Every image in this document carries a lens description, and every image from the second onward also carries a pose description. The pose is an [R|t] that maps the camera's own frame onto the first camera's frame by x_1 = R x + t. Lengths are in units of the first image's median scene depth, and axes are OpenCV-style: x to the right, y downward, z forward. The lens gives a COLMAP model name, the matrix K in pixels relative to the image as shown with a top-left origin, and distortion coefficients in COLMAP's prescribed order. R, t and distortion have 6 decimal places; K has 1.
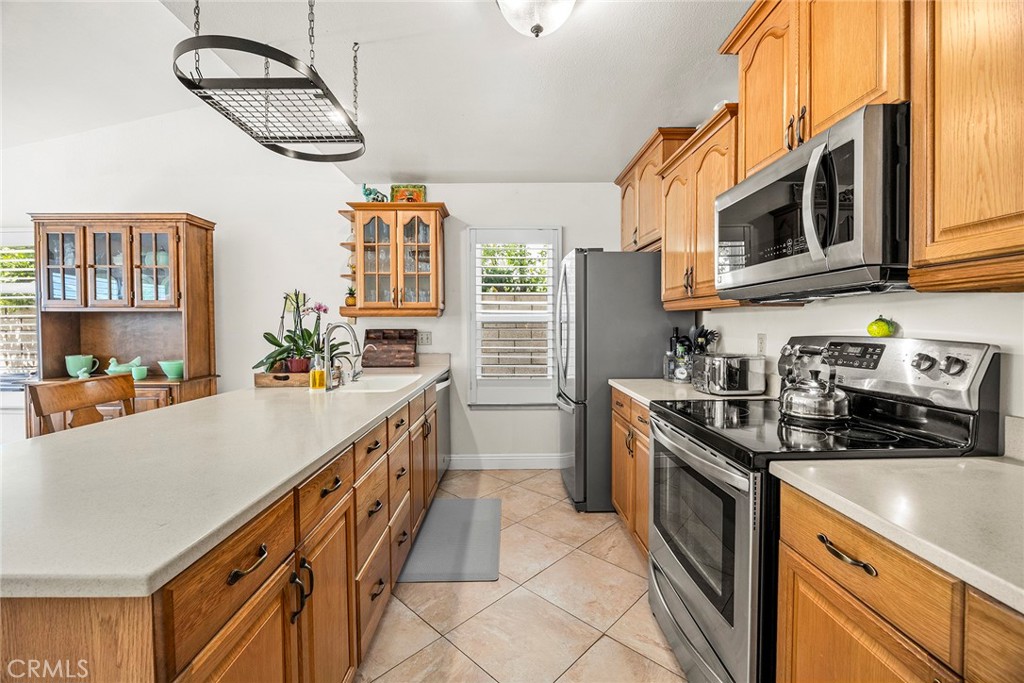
lens RADIAL K [[423.1, 0, 512.4], [0, 423.1, 333.2], [0, 0, 1]] dist [-0.012085, -0.000376]
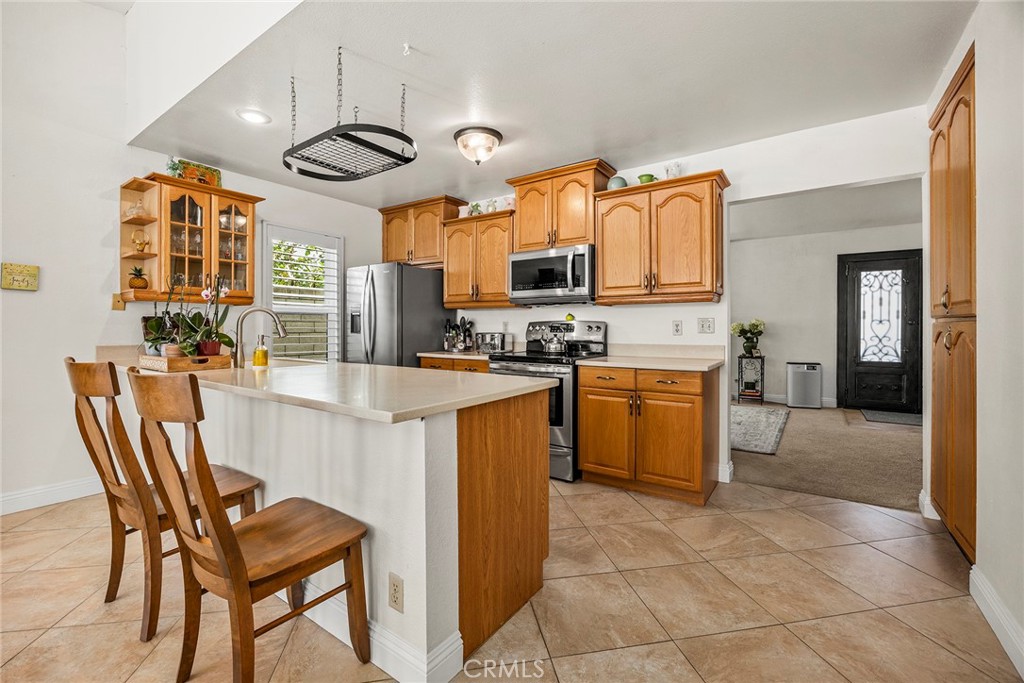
lens RADIAL K [[423.1, 0, 511.4], [0, 423.1, 321.1], [0, 0, 1]] dist [-0.012085, -0.000376]
pose [[0.586723, 0.015009, 0.809649, -1.448895], [0.010303, 0.999609, -0.025997, 0.073476], [-0.809722, 0.023595, 0.586339, -0.261687]]
